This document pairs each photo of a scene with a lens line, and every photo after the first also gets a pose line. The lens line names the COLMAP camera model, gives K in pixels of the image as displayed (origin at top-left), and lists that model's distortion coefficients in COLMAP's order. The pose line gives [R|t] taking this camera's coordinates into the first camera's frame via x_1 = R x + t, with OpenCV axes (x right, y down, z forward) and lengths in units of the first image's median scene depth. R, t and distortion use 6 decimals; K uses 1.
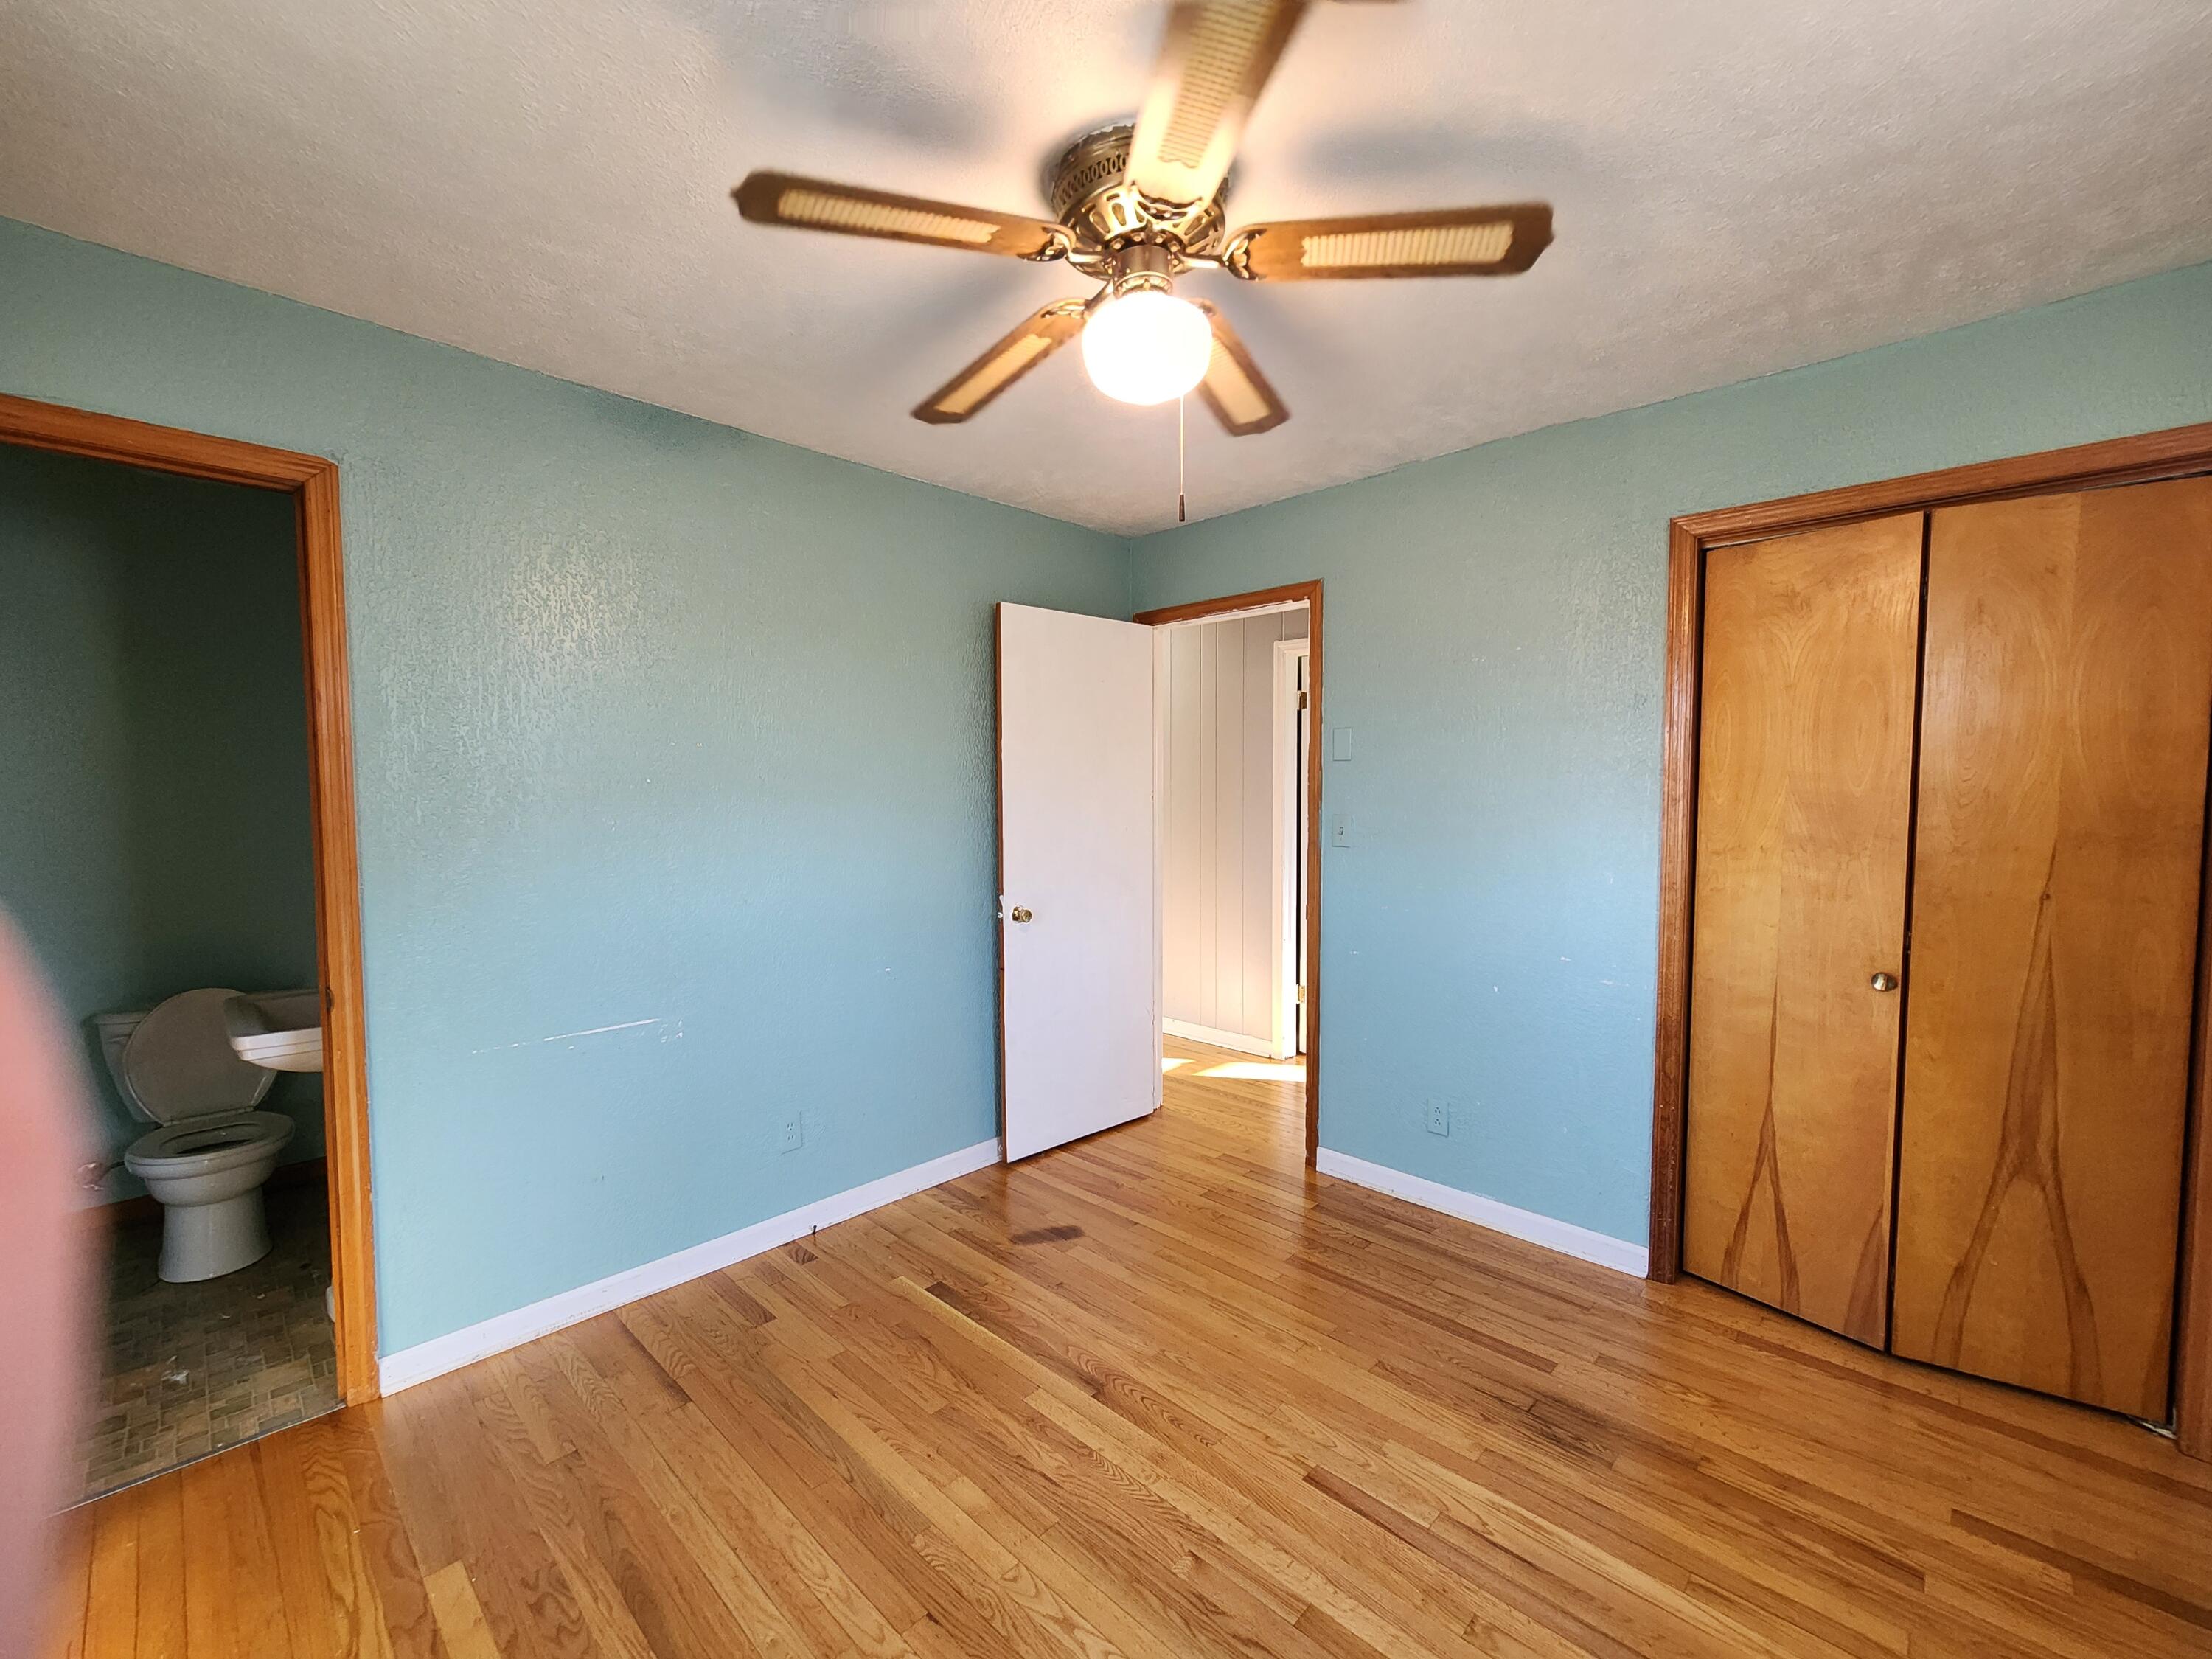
lens RADIAL K [[909.9, 0, 1109.3], [0, 909.9, 833.4], [0, 0, 1]] dist [-0.002422, 0.000995]
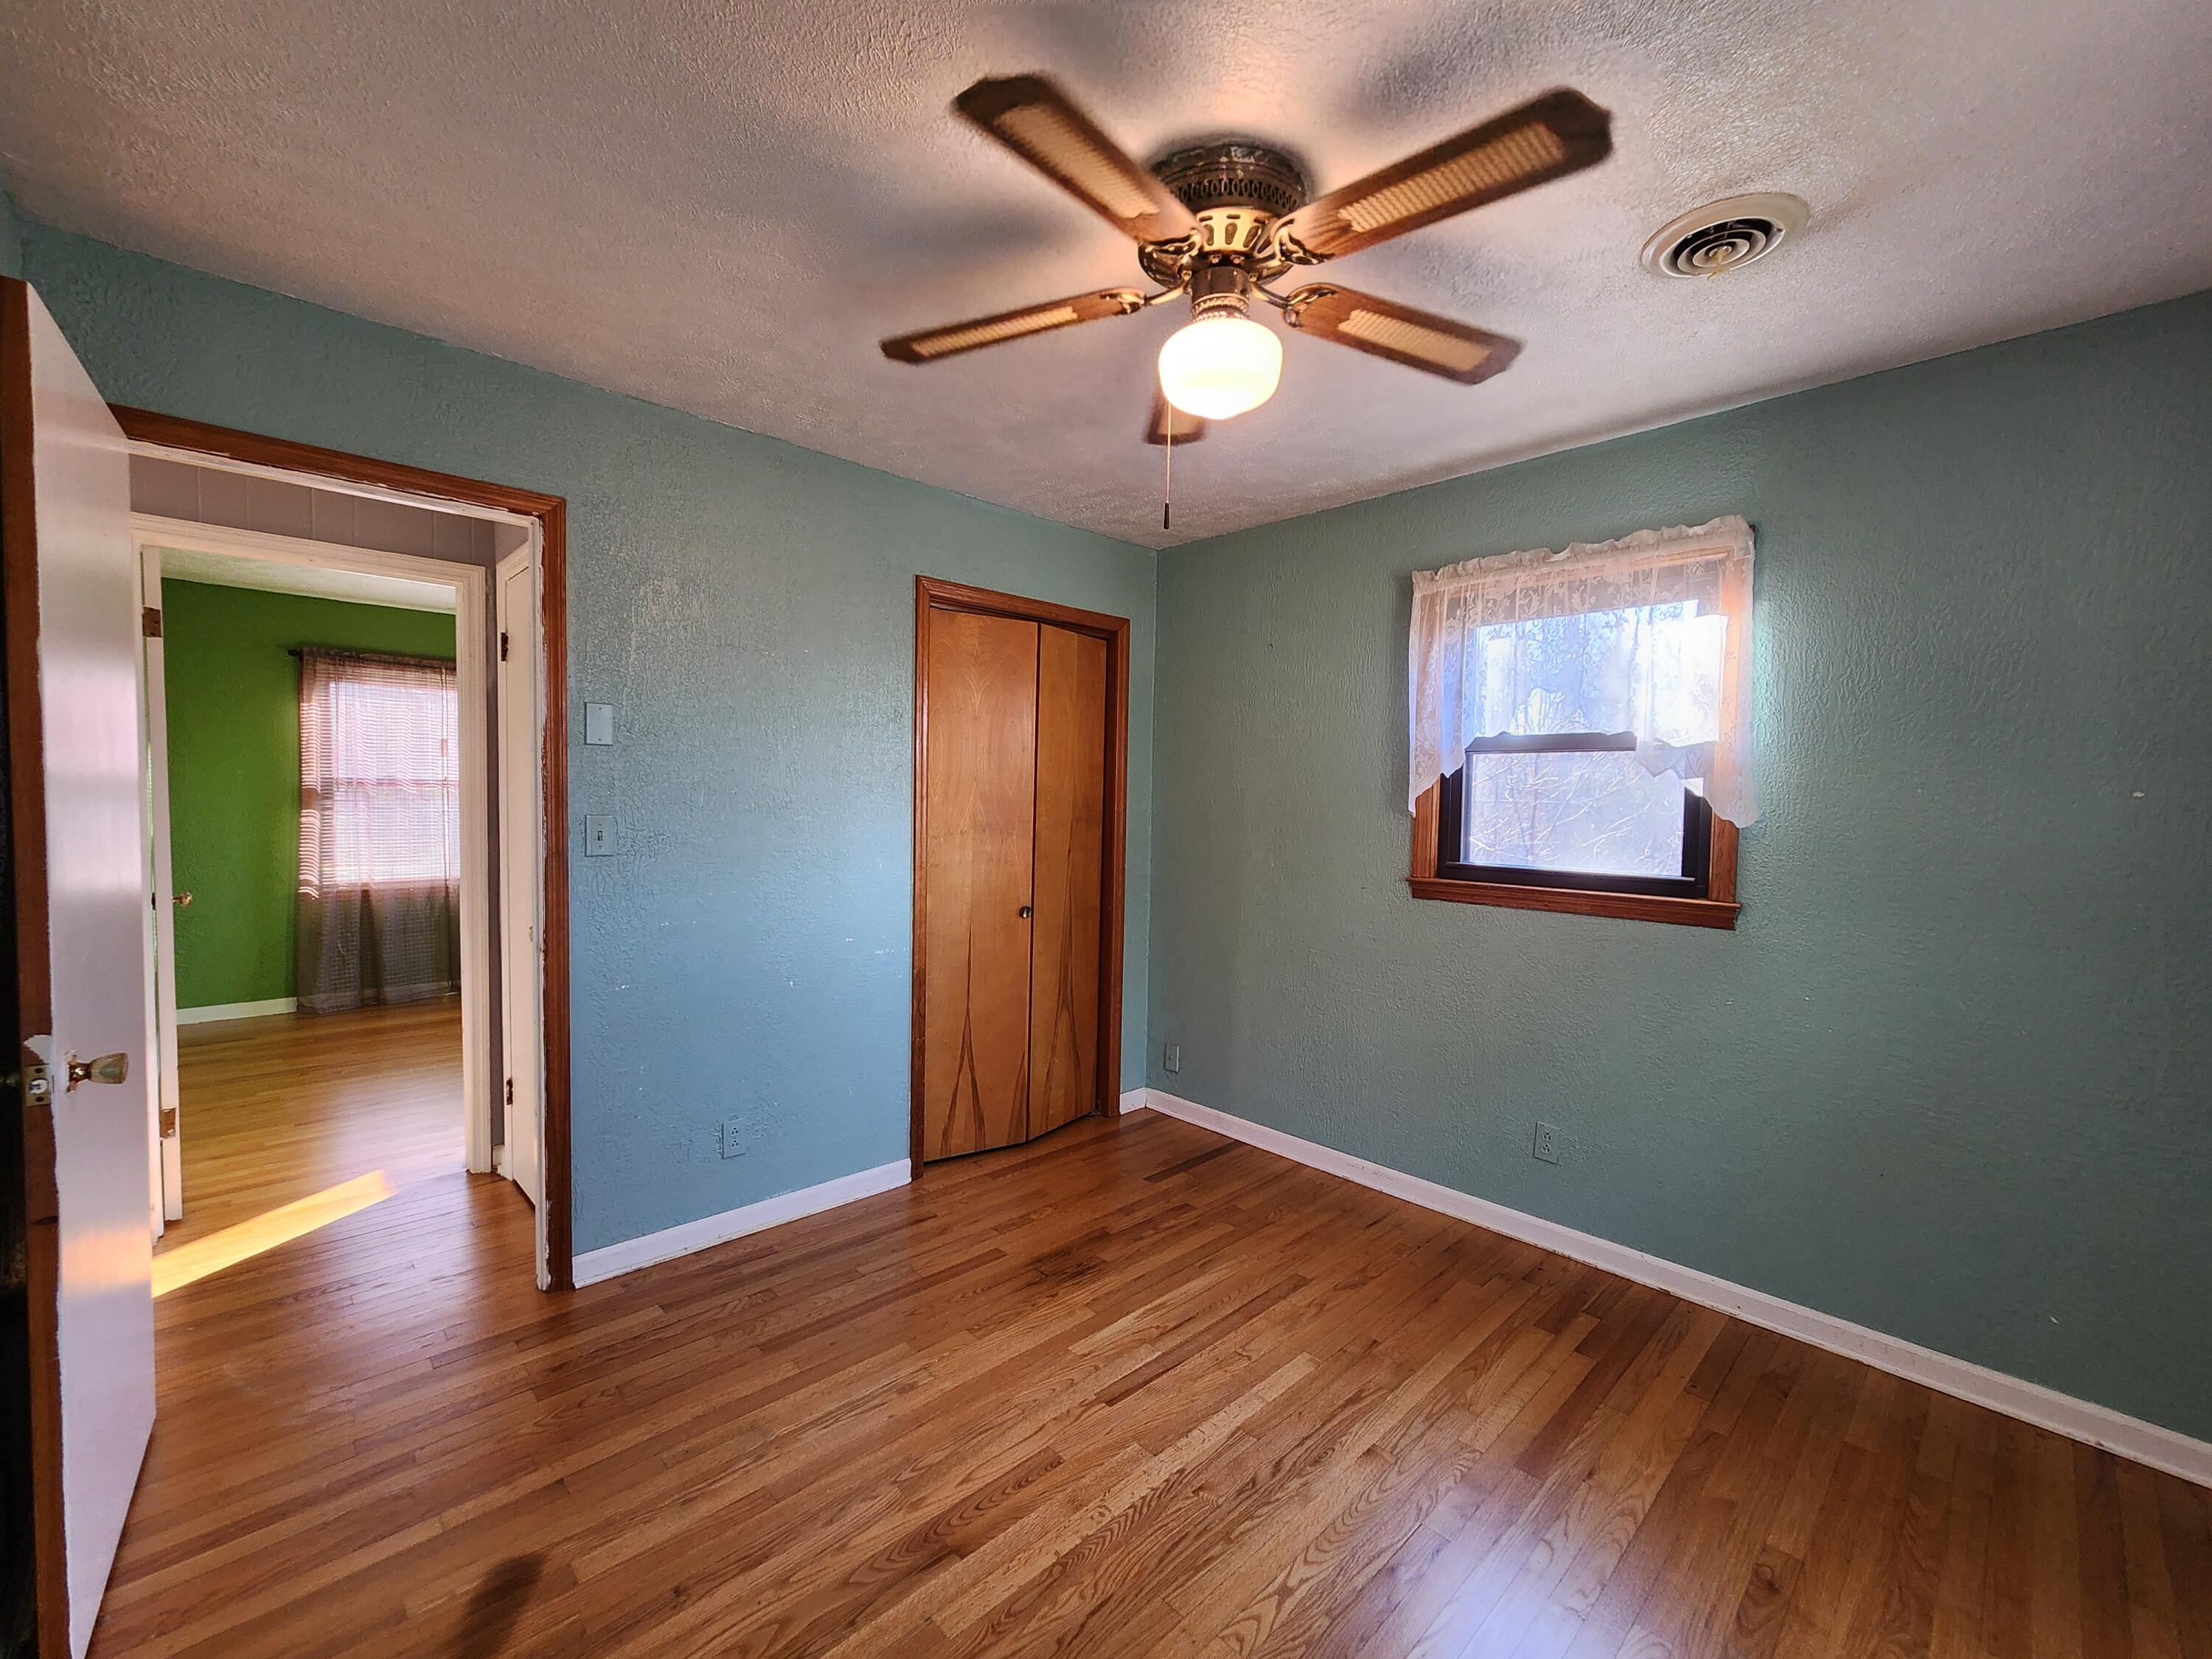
lens RADIAL K [[909.9, 0, 1103.2], [0, 909.9, 833.4], [0, 0, 1]] dist [-0.002422, 0.000995]
pose [[0.046795, -0.036651, 0.998232, -0.762416], [0.031567, 0.998882, 0.035195, -0.027715], [-0.998406, 0.029864, 0.047900, 0.812904]]
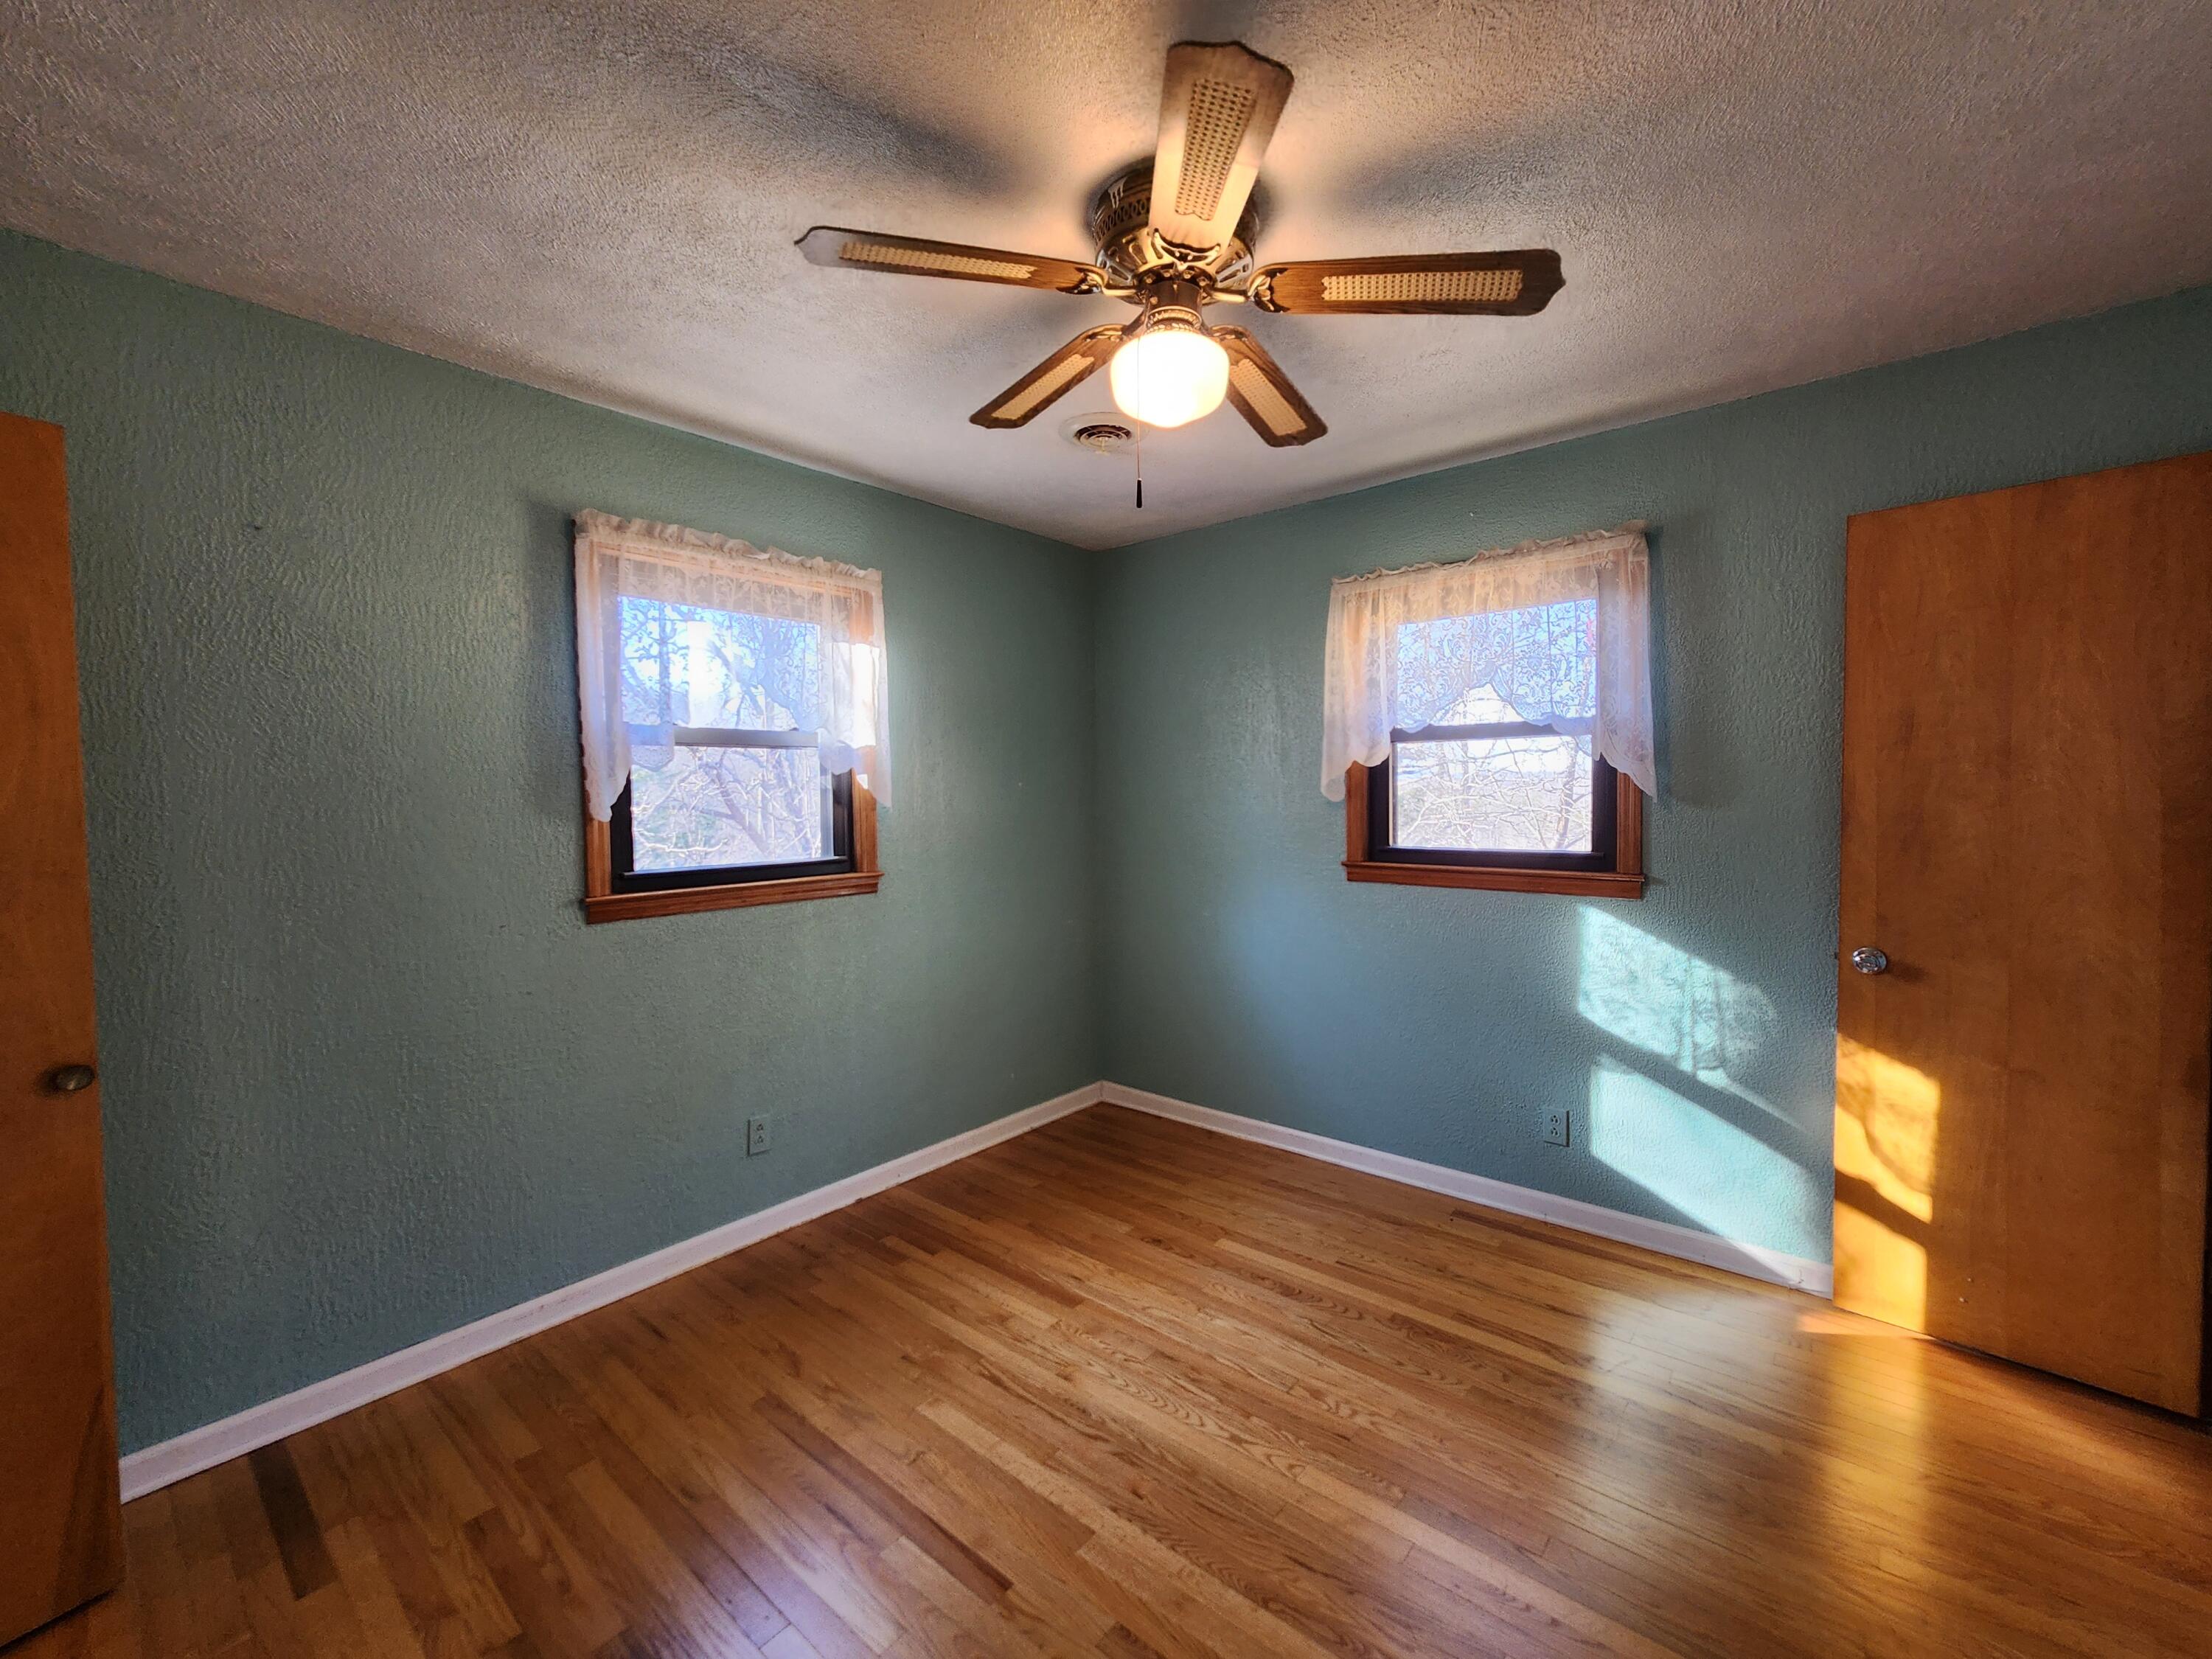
lens RADIAL K [[909.9, 0, 1101.4], [0, 909.9, 825.8], [0, 0, 1]] dist [-0.002422, 0.000995]
pose [[-0.998303, 0.019960, -0.054703, 0.140693], [0.015153, 0.996100, 0.086925, -0.071567], [0.056224, 0.085949, -0.994712, 1.568660]]
